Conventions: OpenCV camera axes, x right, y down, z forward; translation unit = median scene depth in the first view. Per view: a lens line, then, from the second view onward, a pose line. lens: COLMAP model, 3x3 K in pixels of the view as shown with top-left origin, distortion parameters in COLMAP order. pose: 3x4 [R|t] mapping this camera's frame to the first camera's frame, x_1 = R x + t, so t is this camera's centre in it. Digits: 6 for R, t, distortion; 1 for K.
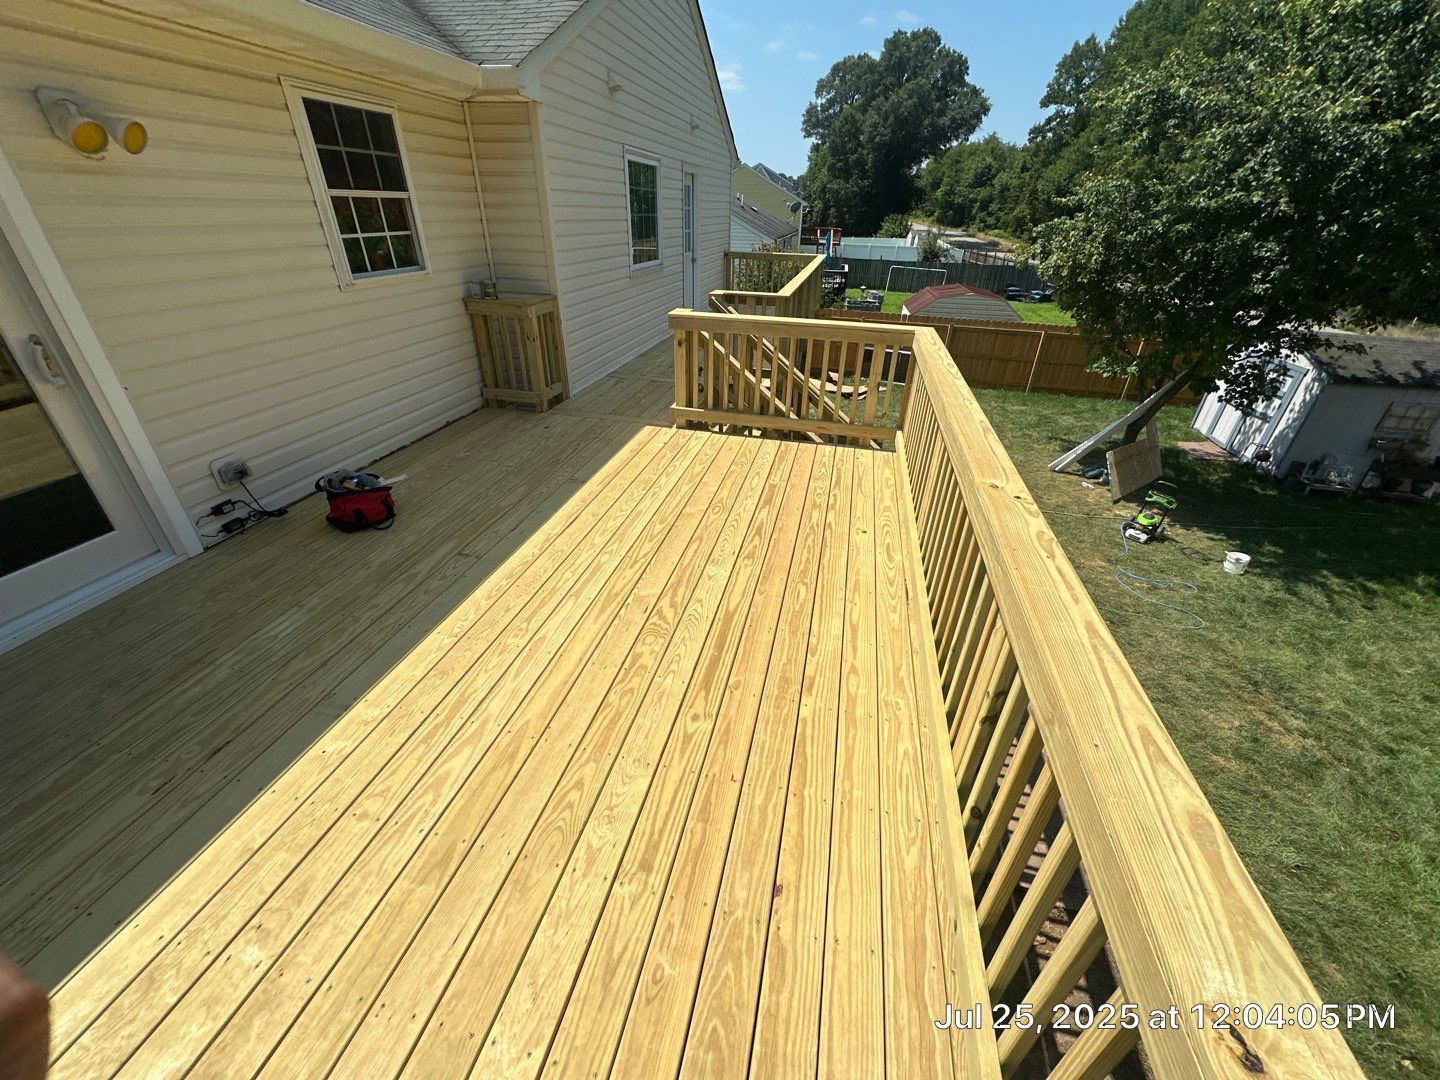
lens RADIAL K [[571.6, 0, 718.7], [0, 571.6, 541.4], [0, 0, 1]] dist [-0.000889, 0.000471]
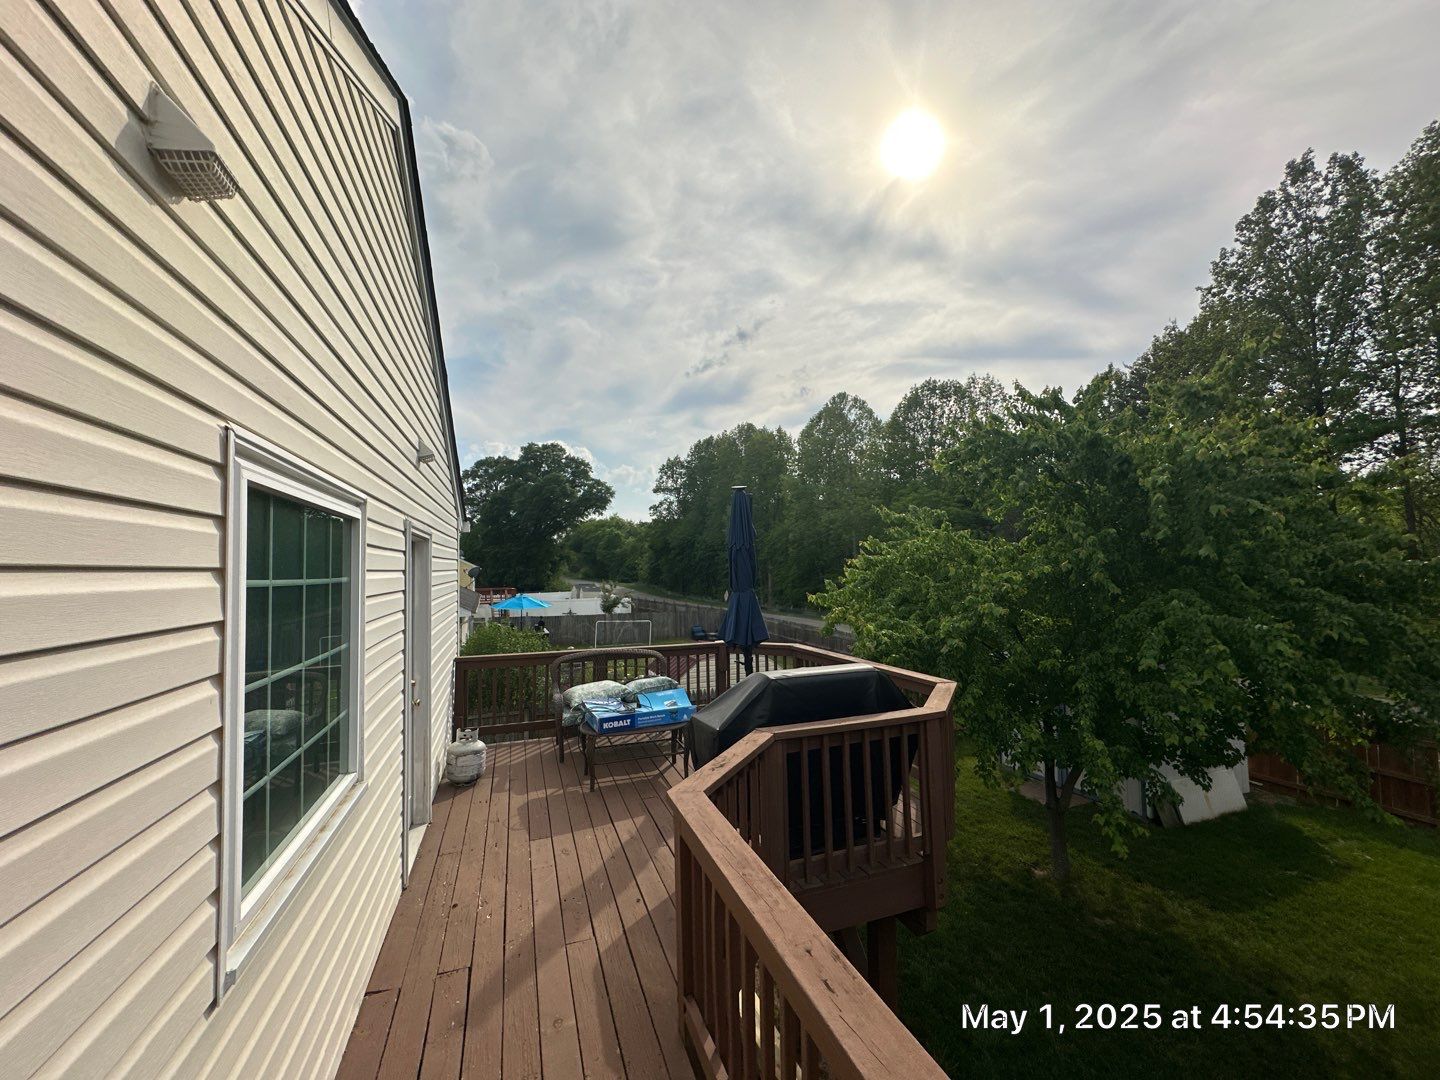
lens RADIAL K [[571.6, 0, 716.9], [0, 571.6, 540.4], [0, 0, 1]] dist [-0.000889, 0.000471]
pose [[0.845563, -0.009469, 0.533792, -0.190059], [0.296309, 0.840034, -0.454471, -0.914693], [-0.444100, 0.542451, 0.713107, 1.442541]]
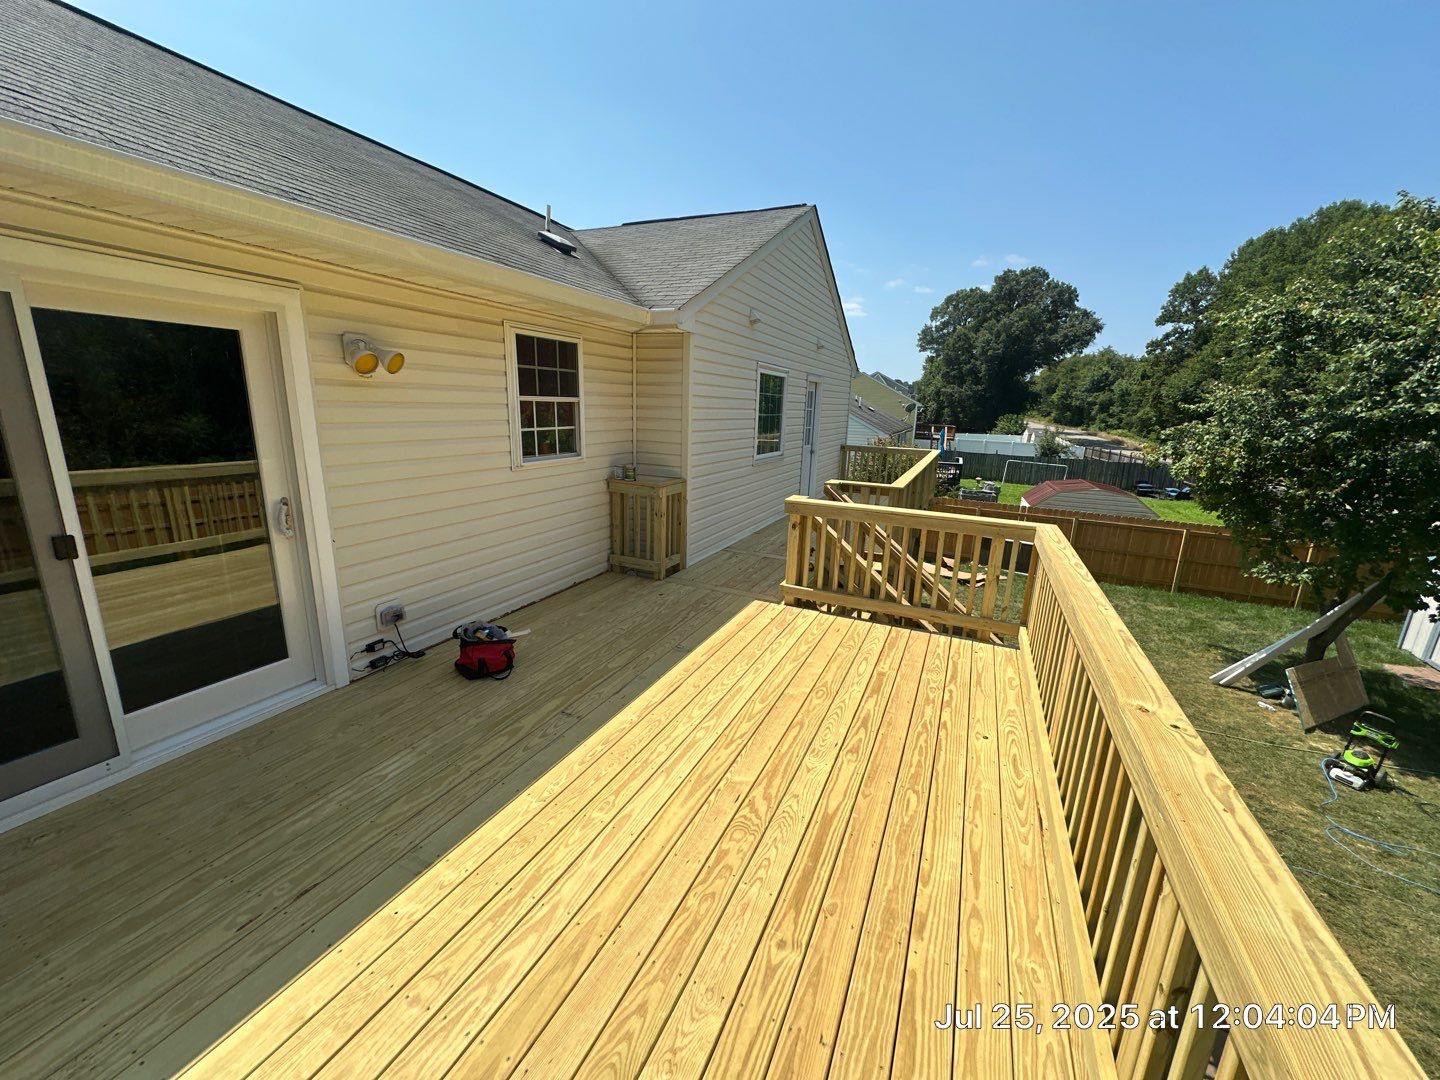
lens RADIAL K [[571.6, 0, 718.3], [0, 571.6, 541.9], [0, 0, 1]] dist [-0.000889, 0.000471]
pose [[0.979923, 0.057083, -0.191032, -0.002389], [-0.110131, 0.953674, -0.279958, -0.011355], [0.166201, 0.295376, 0.940814, -0.005041]]
